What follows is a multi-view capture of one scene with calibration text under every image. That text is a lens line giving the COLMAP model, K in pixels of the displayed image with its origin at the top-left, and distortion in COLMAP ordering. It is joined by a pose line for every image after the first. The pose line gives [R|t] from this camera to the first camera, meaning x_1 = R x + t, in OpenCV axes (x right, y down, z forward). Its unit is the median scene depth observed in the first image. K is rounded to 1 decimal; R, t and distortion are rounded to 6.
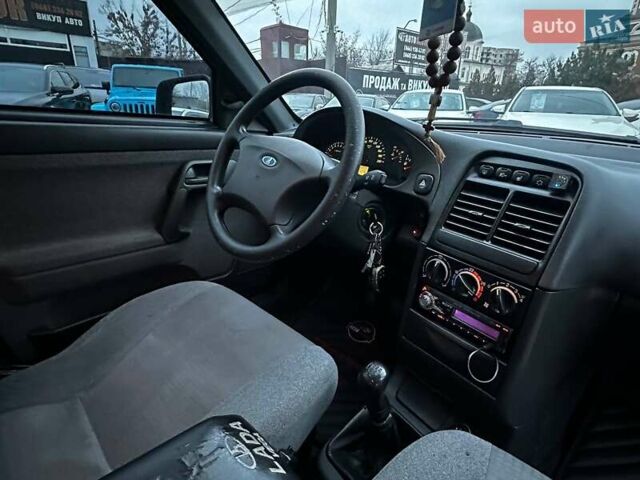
lens RADIAL K [[363.2, 0, 318.6], [0, 363.2, 248.1], [0, 0, 1]] dist [0.000230, 0.001136]
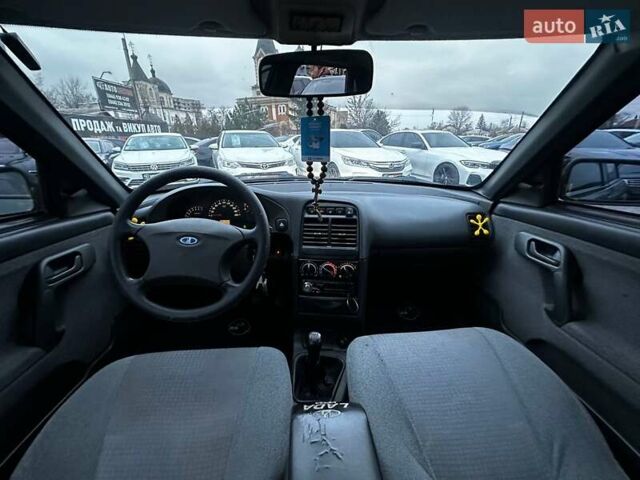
lens RADIAL K [[259.9, 0, 320.0], [0, 259.9, 240.0], [0, 0, 1]] dist [-0.002299, -0.000064]
pose [[0.658221, -0.307940, 0.686963, -0.478512], [0.308737, 0.942665, 0.126742, -0.222112], [-0.686606, 0.128666, 0.715554, 0.020264]]
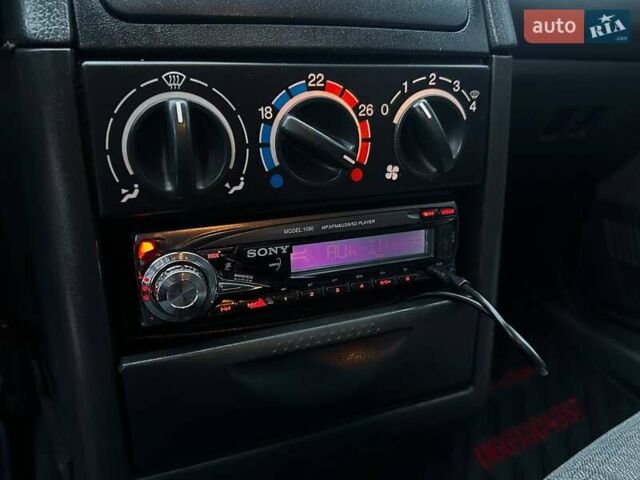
lens RADIAL K [[482.1, 0, 320.0], [0, 482.1, 240.0], [0, 0, 1]] dist [0.104130, -0.172528]
pose [[0.252780, -0.429143, 0.867144, 0.052091], [0.341683, 0.878097, 0.334961, 0.041096], [-0.905182, 0.211617, 0.368596, 0.814251]]
